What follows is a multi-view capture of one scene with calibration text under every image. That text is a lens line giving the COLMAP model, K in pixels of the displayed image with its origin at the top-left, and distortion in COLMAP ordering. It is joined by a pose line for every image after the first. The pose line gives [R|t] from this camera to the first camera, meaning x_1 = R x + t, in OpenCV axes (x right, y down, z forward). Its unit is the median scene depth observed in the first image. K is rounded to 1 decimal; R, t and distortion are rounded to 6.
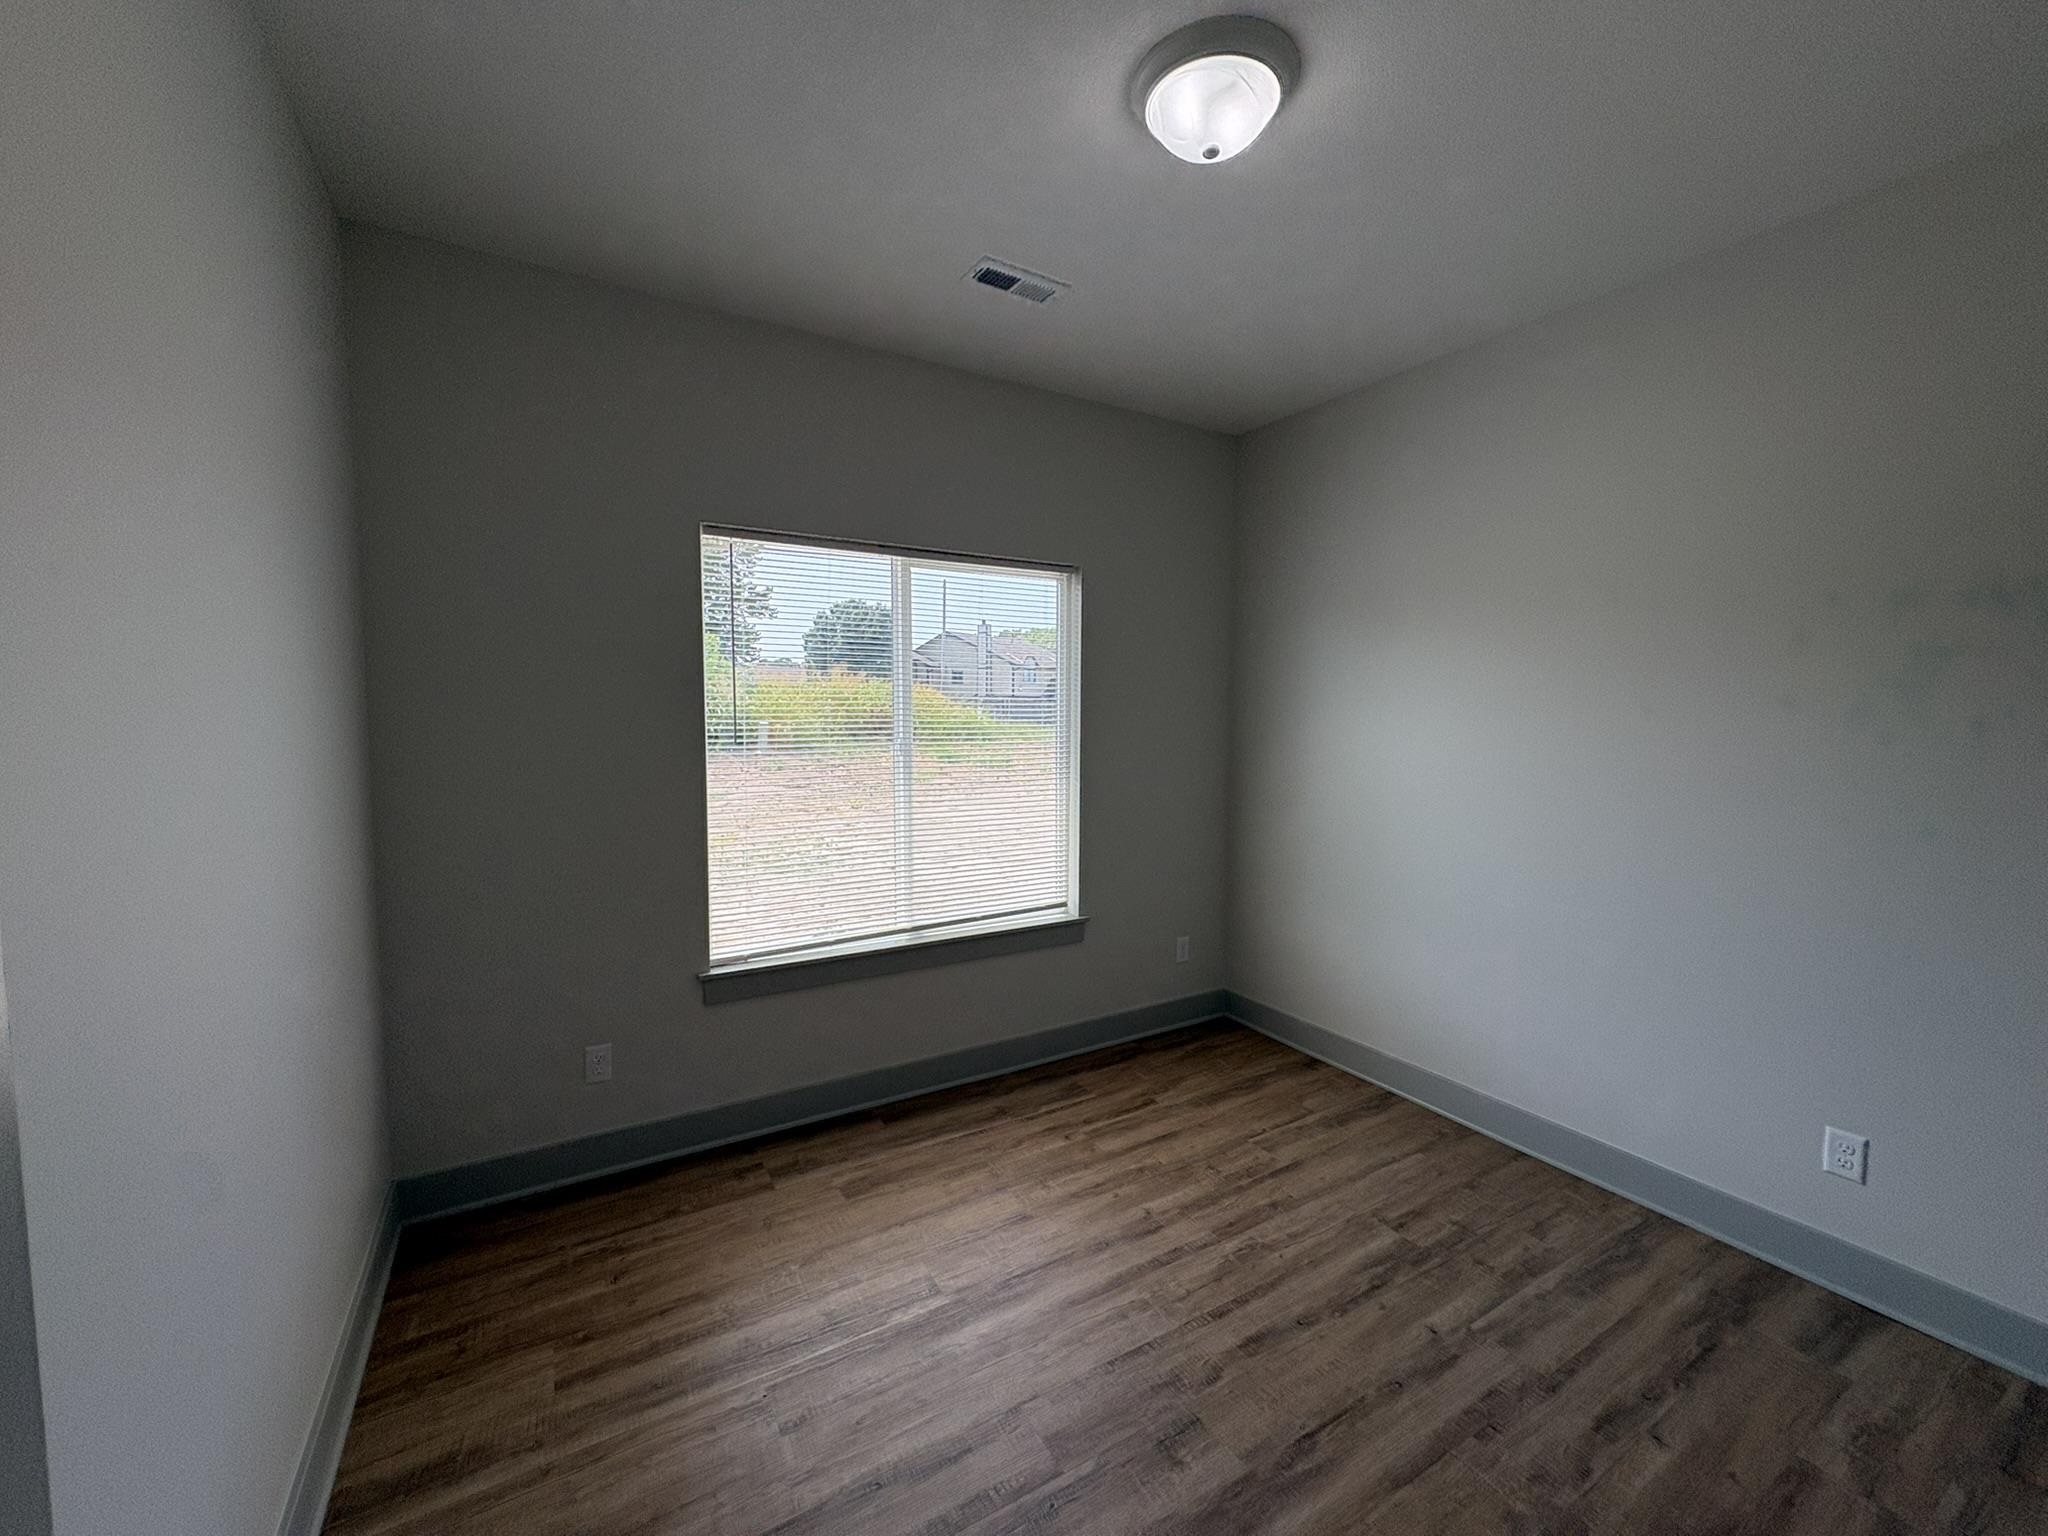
lens RADIAL K [[804.4, 0, 1023.0], [0, 804.4, 781.0], [0, 0, 1]] dist [-0.002267, -0.000446]
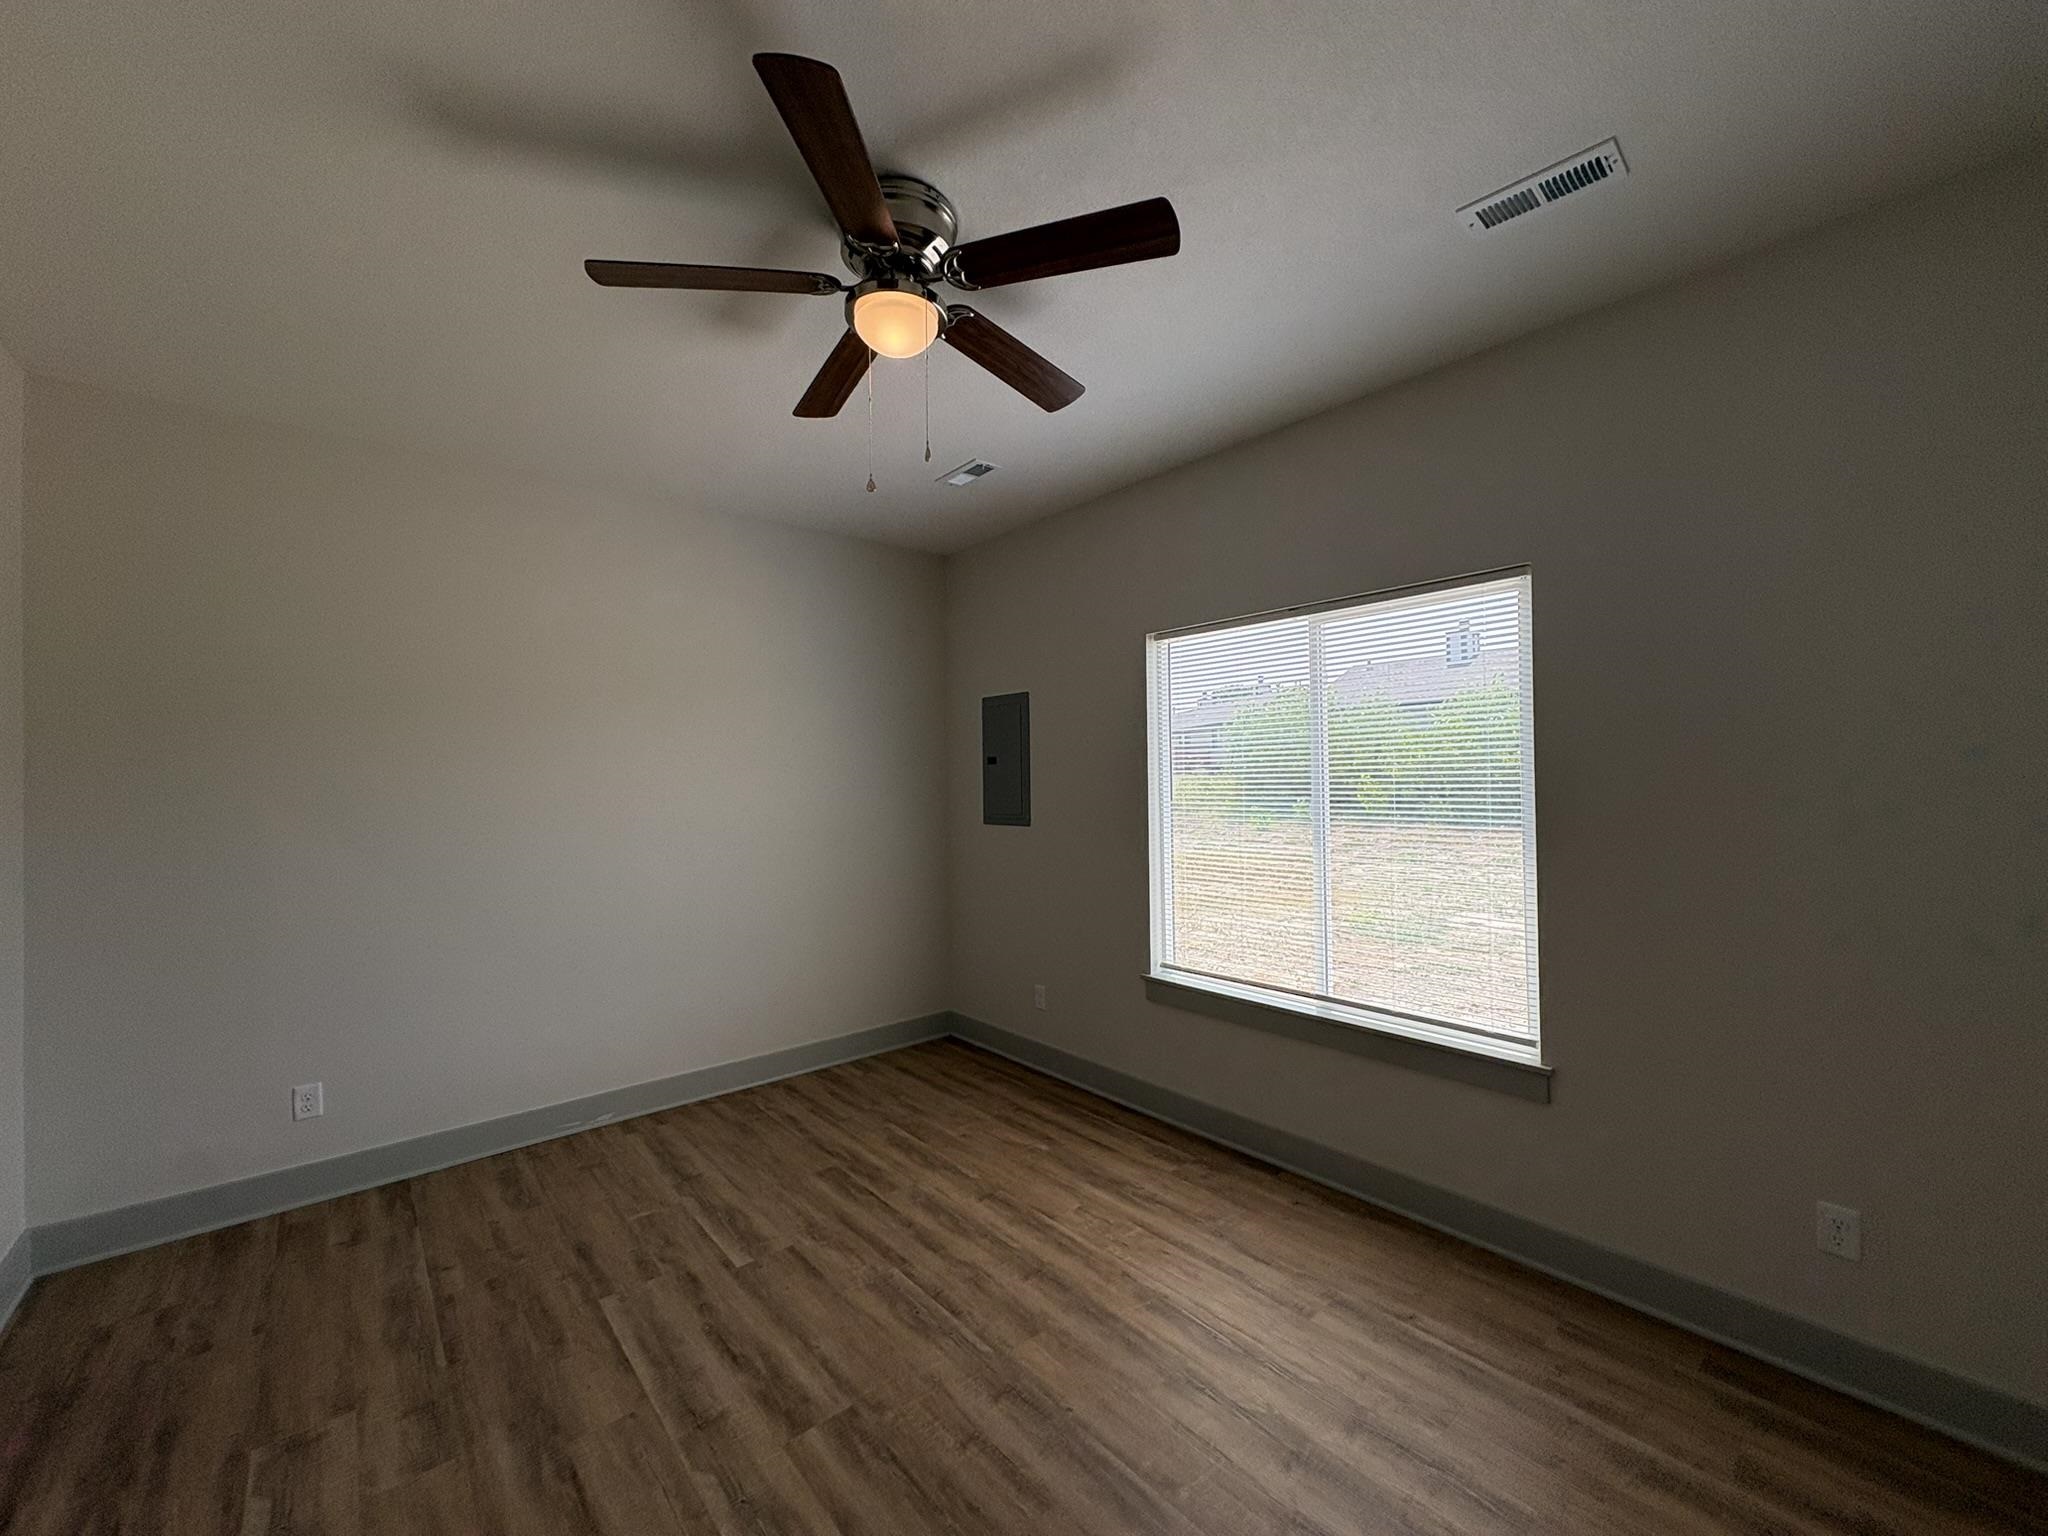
lens RADIAL K [[804.4, 0, 1022.6], [0, 804.4, 756.6], [0, 0, 1]] dist [-0.002267, -0.000446]
pose [[0.162101, -0.038495, -0.986023, 0.759902], [-0.072397, 0.996082, -0.050790, -0.028663], [0.984115, 0.079618, 0.158679, 0.484709]]
